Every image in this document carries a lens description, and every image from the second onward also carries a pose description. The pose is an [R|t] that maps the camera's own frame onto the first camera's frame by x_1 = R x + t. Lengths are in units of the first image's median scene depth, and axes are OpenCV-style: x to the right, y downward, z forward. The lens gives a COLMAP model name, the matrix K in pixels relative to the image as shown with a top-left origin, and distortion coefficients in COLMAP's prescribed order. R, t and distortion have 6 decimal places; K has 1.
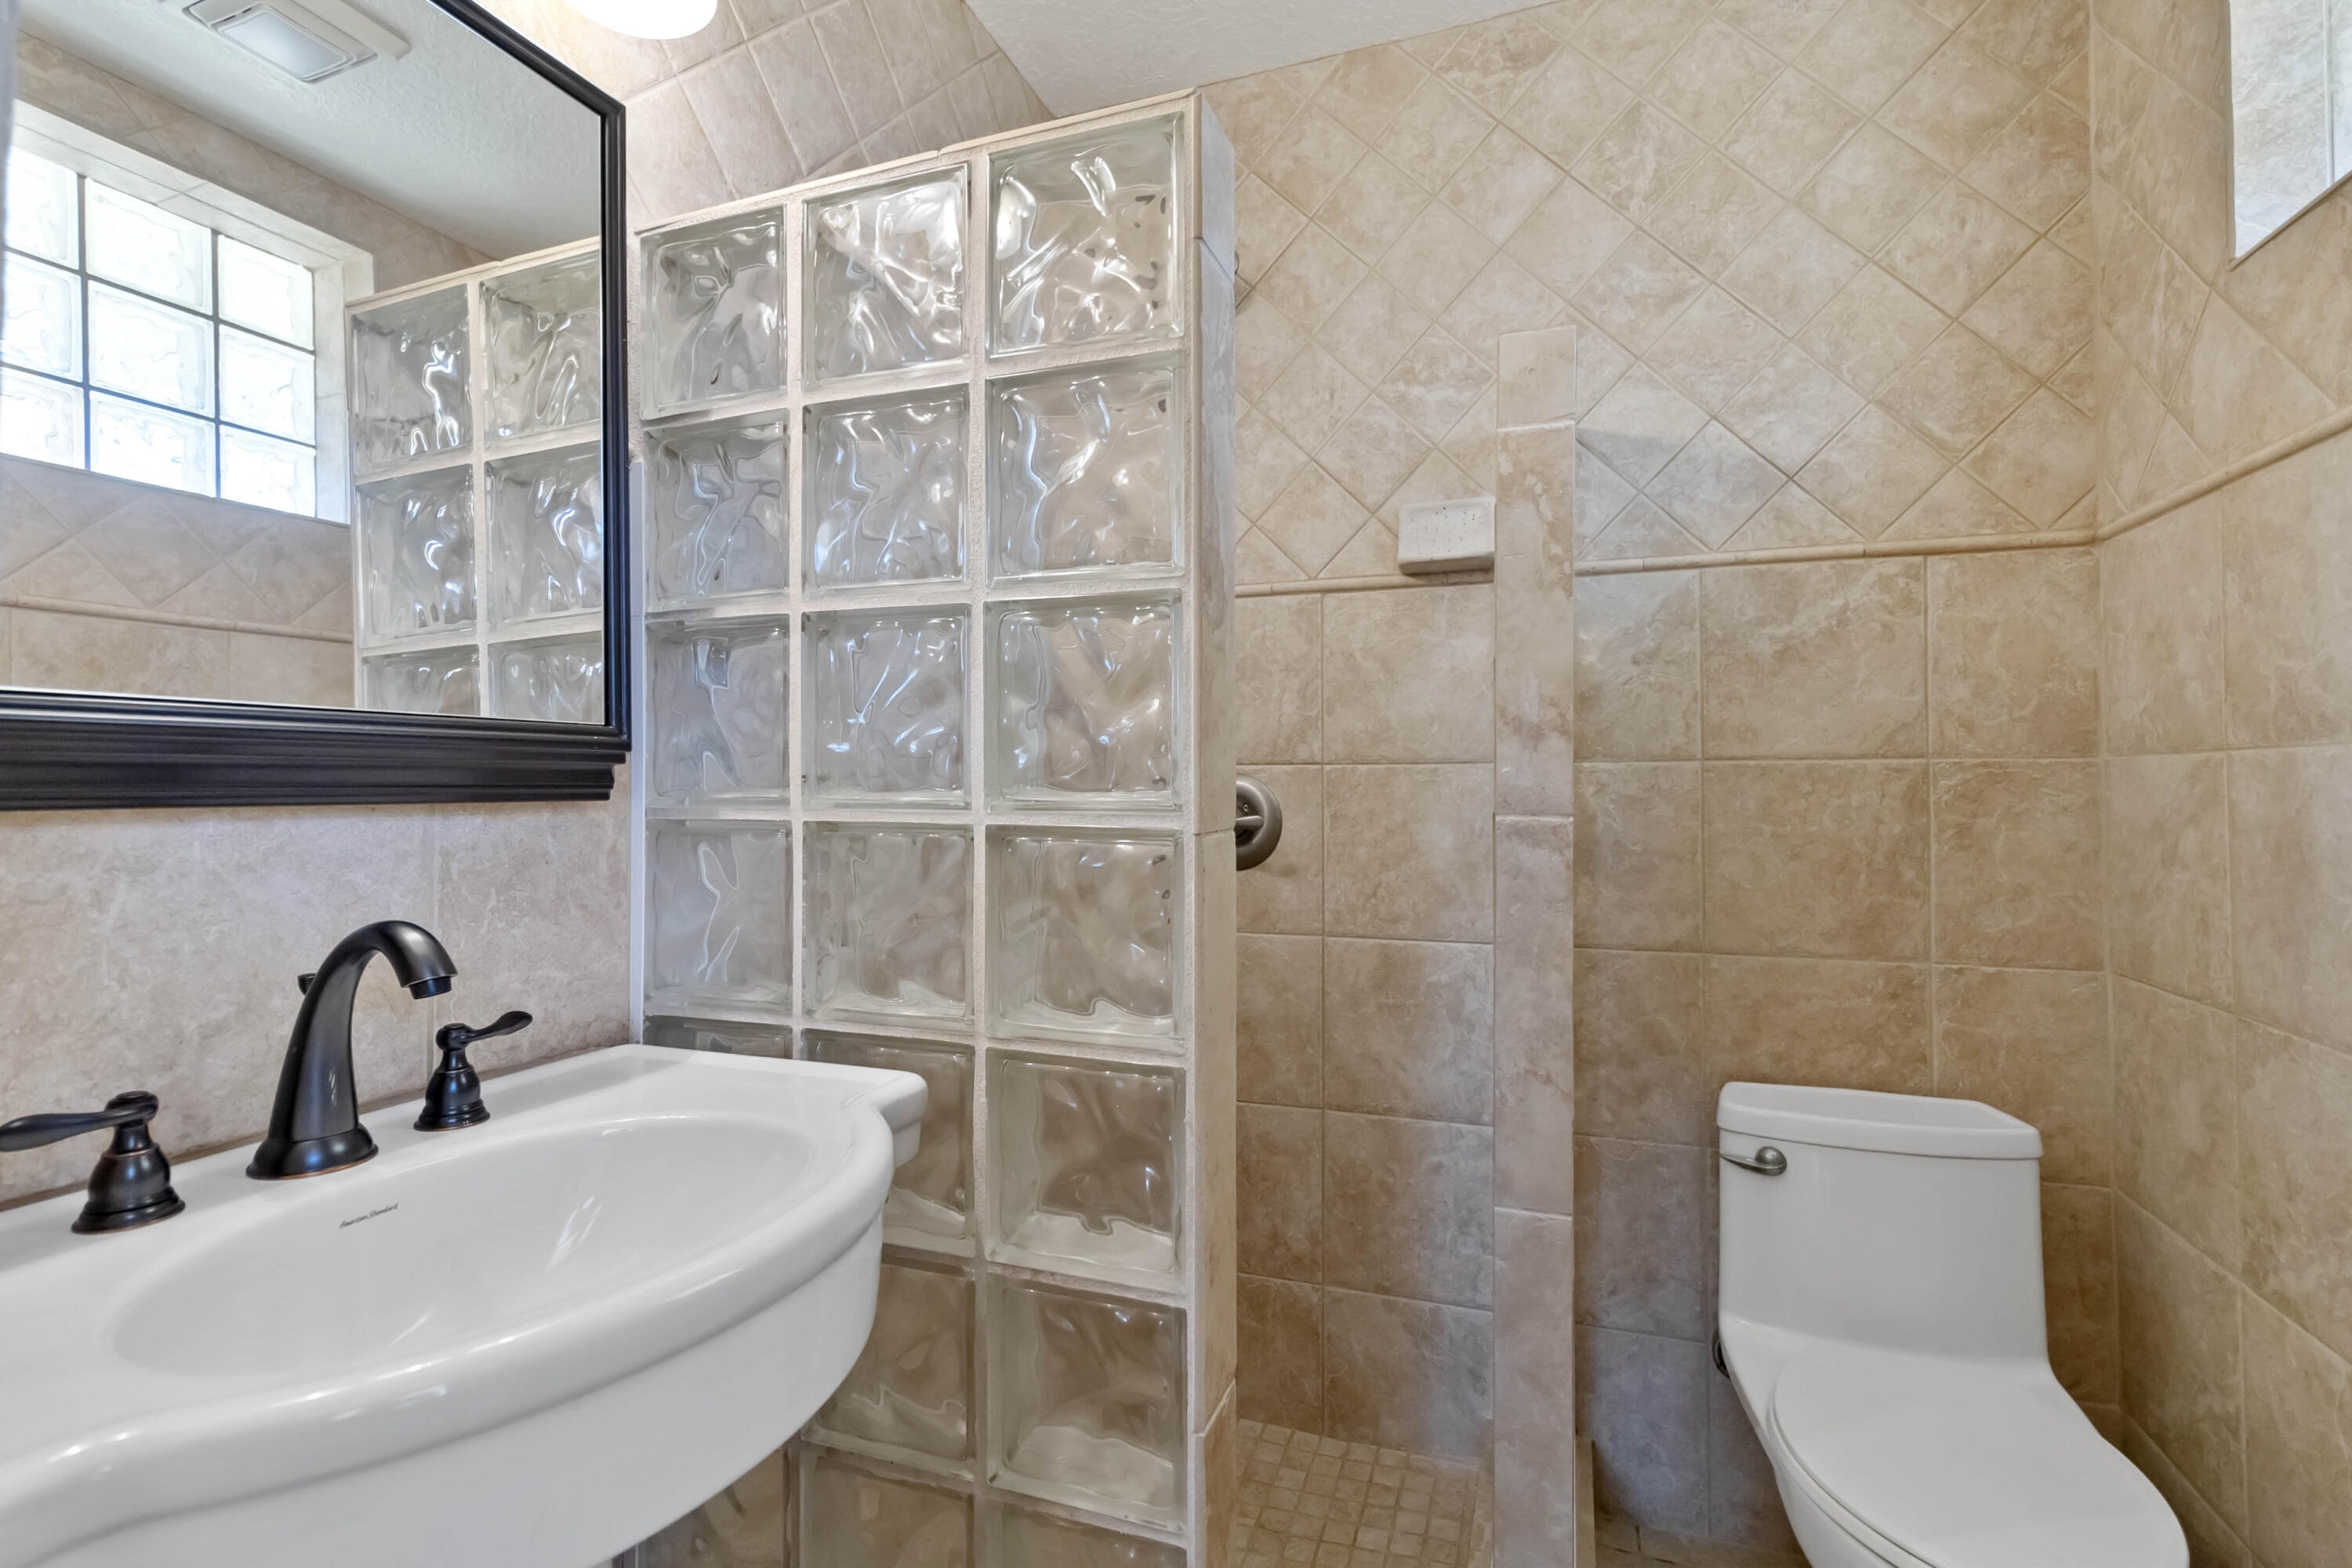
lens RADIAL K [[1099.2, 0, 1179.1], [0, 1099.2, 771.8], [0, 0, 1]] dist [-0.001822, 0.001479]
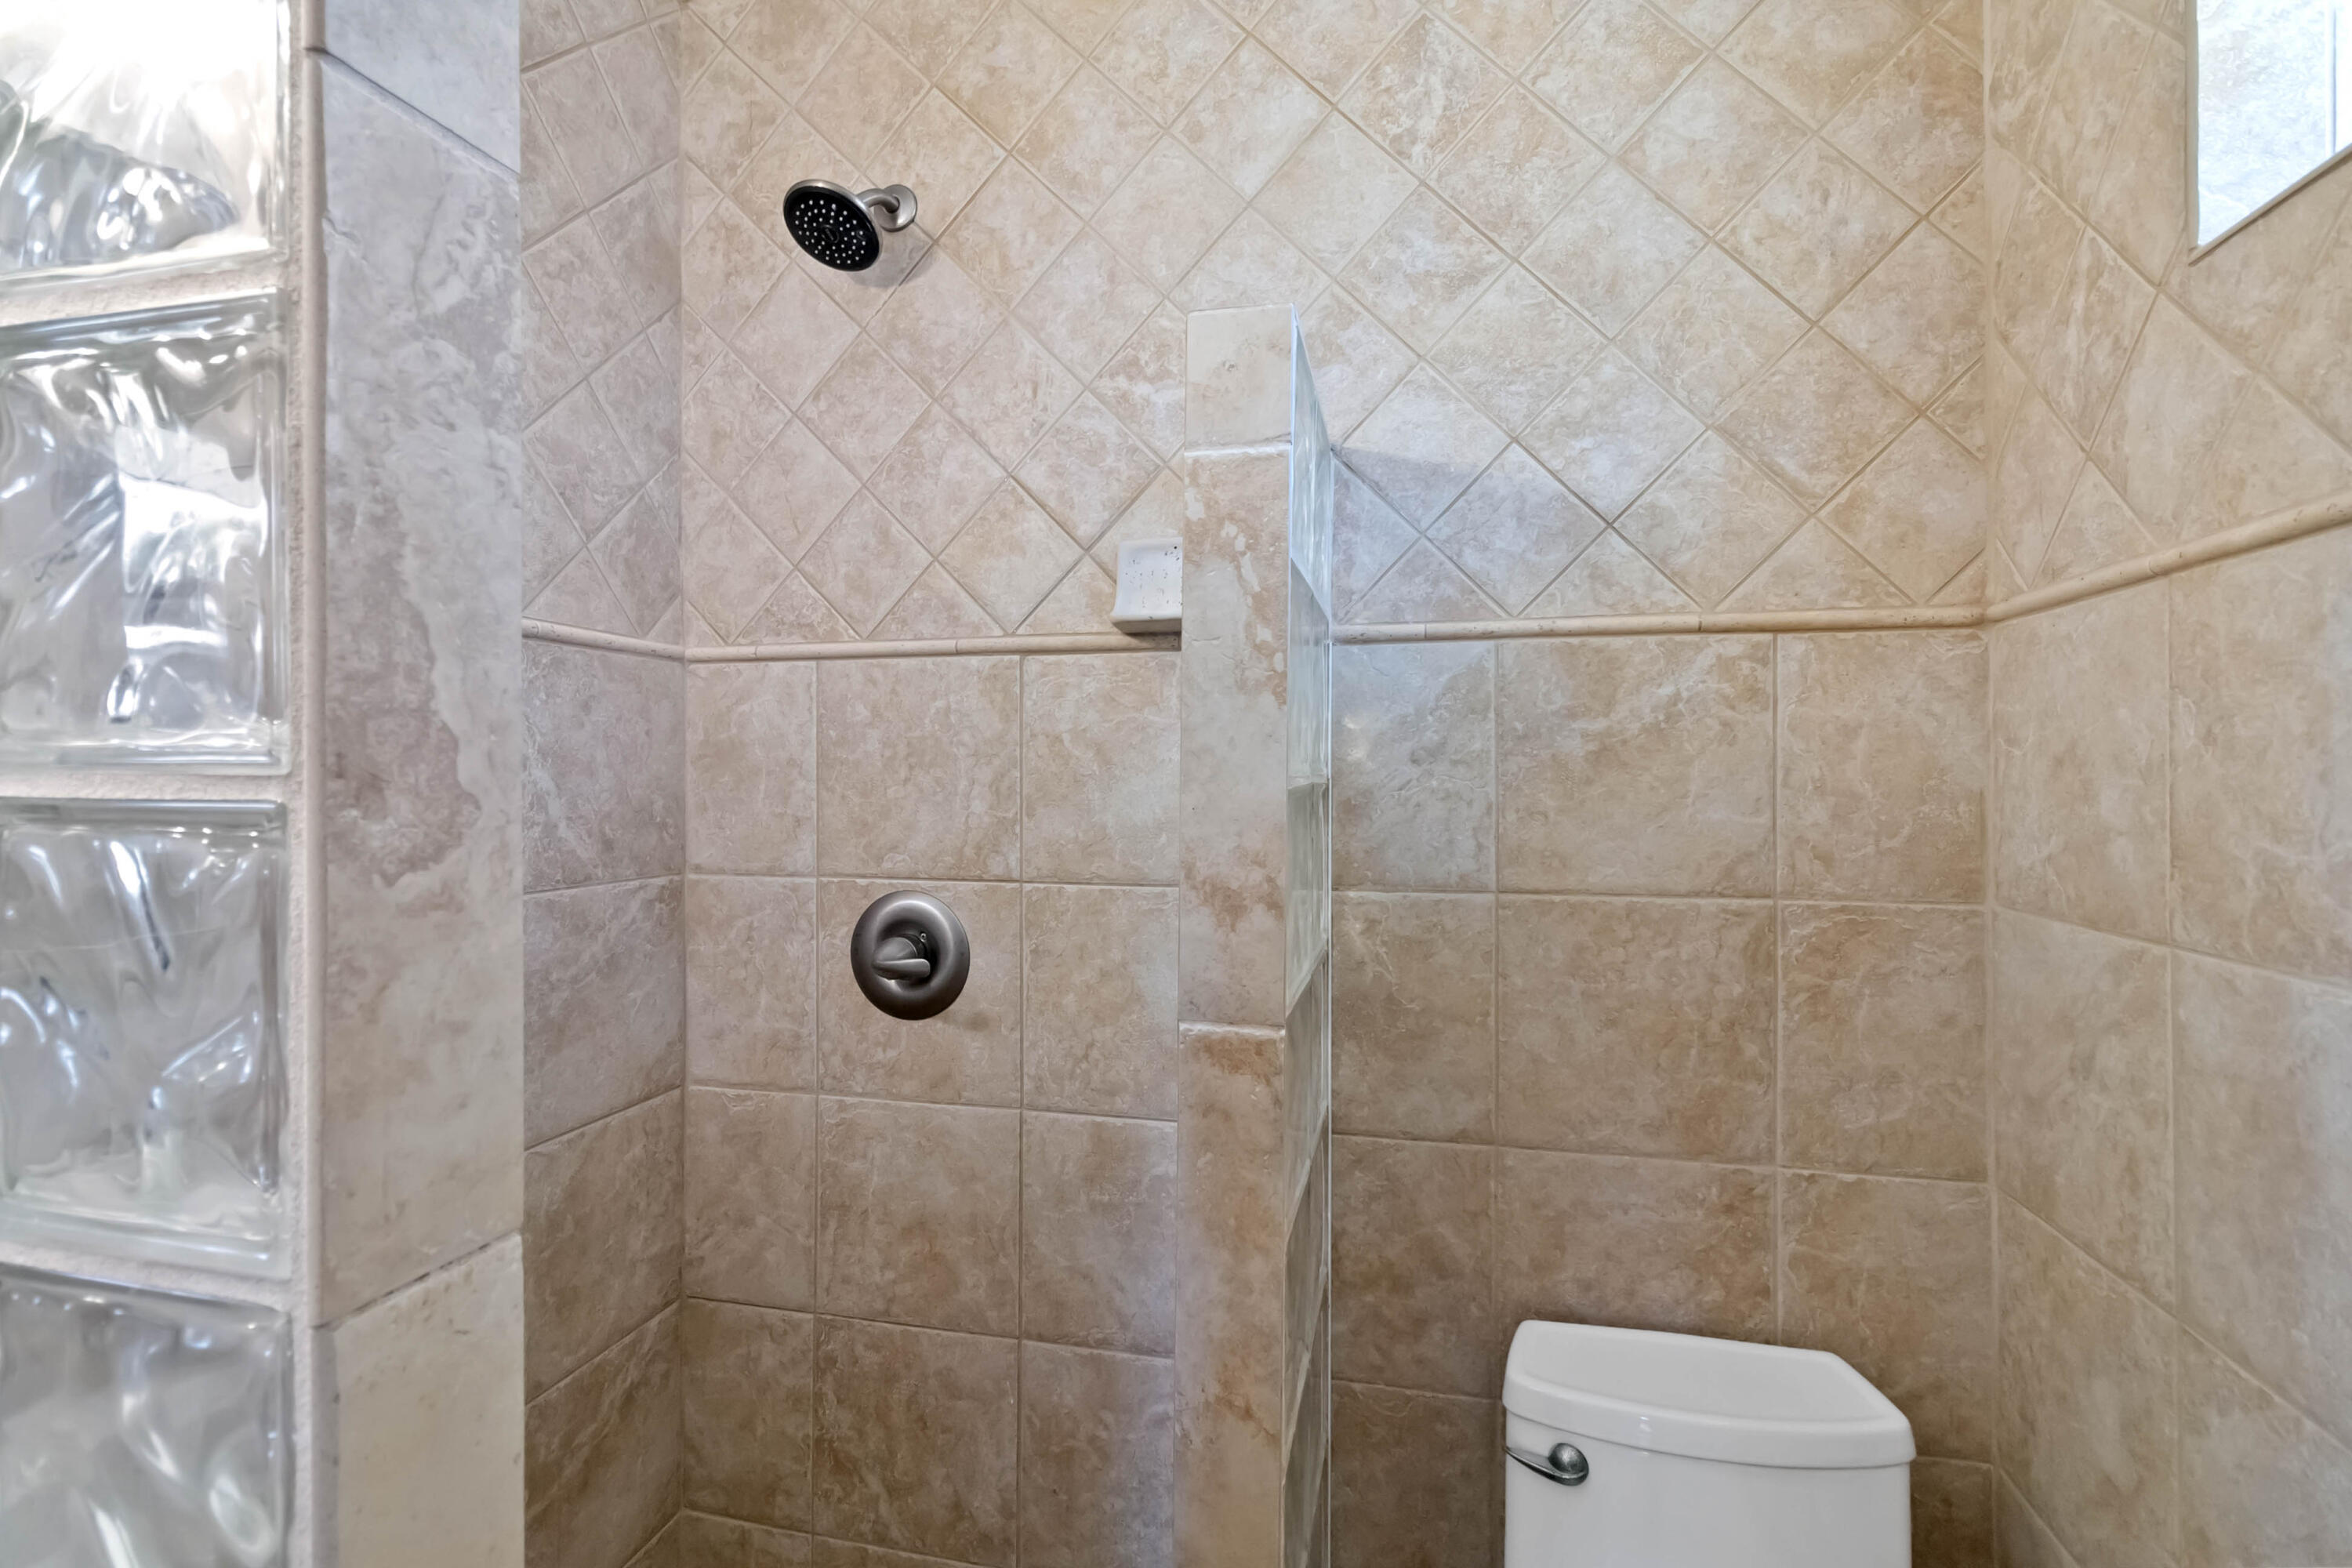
lens RADIAL K [[1099.2, 0, 1184.5], [0, 1099.2, 775.3], [0, 0, 1]] dist [-0.001822, 0.001479]
pose [[0.994490, 0.001935, 0.104818, 0.168675], [-0.003364, 0.999904, 0.013460, -0.093852], [-0.104781, -0.013739, 0.994400, 0.248991]]
